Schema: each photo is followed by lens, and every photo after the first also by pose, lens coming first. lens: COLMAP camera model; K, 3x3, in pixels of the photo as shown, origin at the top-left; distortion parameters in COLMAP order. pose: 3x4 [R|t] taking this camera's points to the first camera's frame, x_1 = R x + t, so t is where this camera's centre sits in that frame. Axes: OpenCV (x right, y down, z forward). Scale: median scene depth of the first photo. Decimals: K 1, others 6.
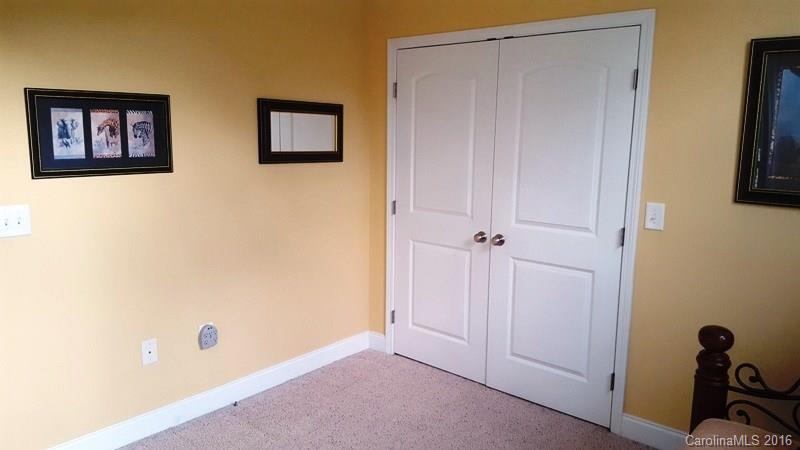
lens RADIAL K [[586.3, 0, 400.0], [0, 586.3, 225.0], [0, 0, 1]] dist [0.070522, -0.000101]
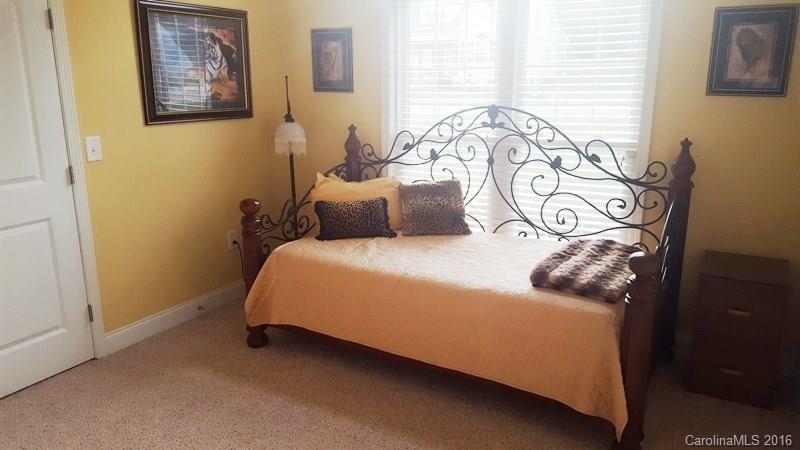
lens RADIAL K [[590.2, 0, 400.0], [0, 590.2, 225.0], [0, 0, 1]] dist [-0.052187, -0.001626]
pose [[-0.213976, -0.248092, 0.944809, -0.693600], [0.155165, 0.946299, 0.283624, -0.090772], [-0.964437, 0.207290, -0.163990, 0.608995]]
